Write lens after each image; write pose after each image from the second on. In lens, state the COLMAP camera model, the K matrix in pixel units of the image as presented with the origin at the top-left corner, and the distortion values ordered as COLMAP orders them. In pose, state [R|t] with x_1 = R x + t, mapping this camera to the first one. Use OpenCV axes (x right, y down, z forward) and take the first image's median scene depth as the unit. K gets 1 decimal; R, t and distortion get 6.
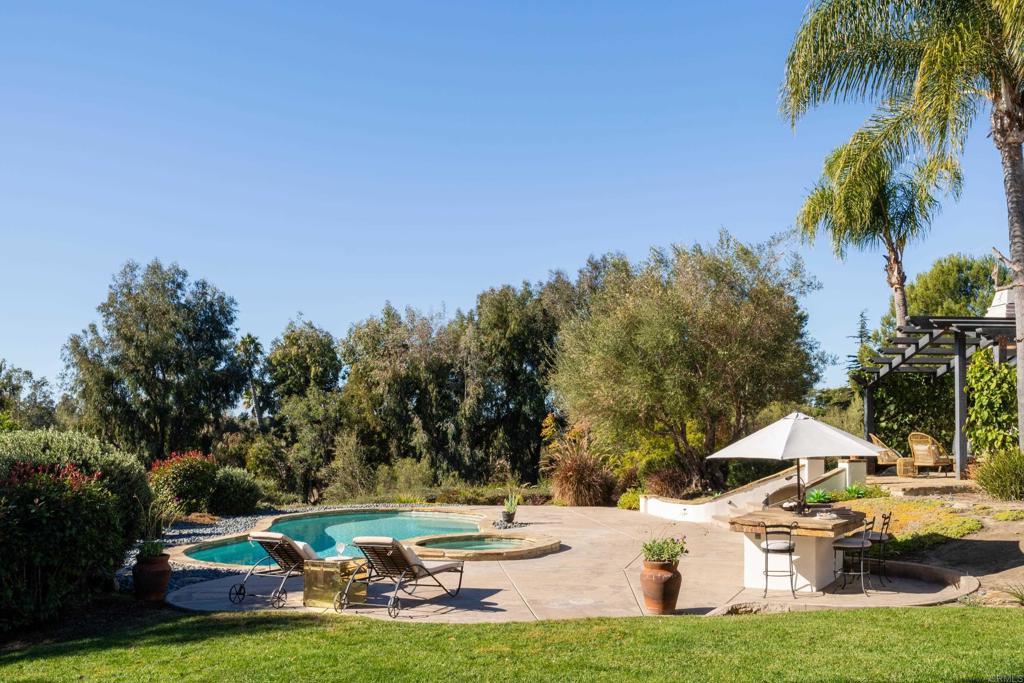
lens RADIAL K [[859.5, 0, 512.0], [0, 859.5, 341.5], [0, 0, 1]] dist [0.005302, 0.002695]
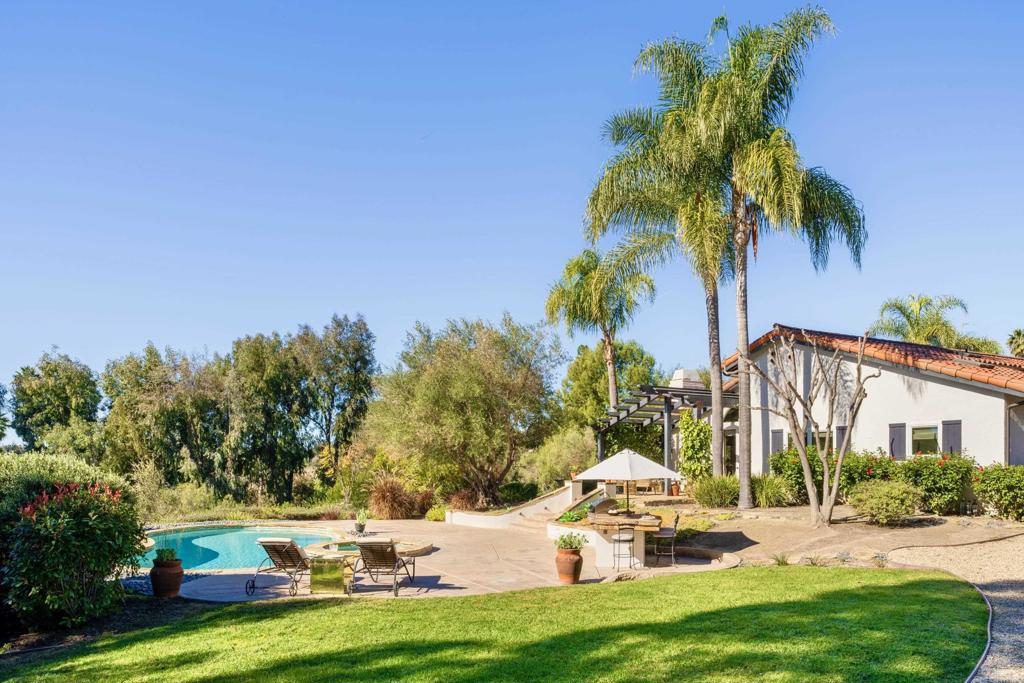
lens RADIAL K [[705.4, 0, 512.0], [0, 705.4, 412.2], [0, 0, 1]] dist [0.005243, 0.001516]
pose [[0.930844, 0.037207, 0.363517, -0.116612], [-0.049208, 0.998505, 0.023803, -0.000543], [-0.362087, -0.040045, 0.931284, -0.025060]]
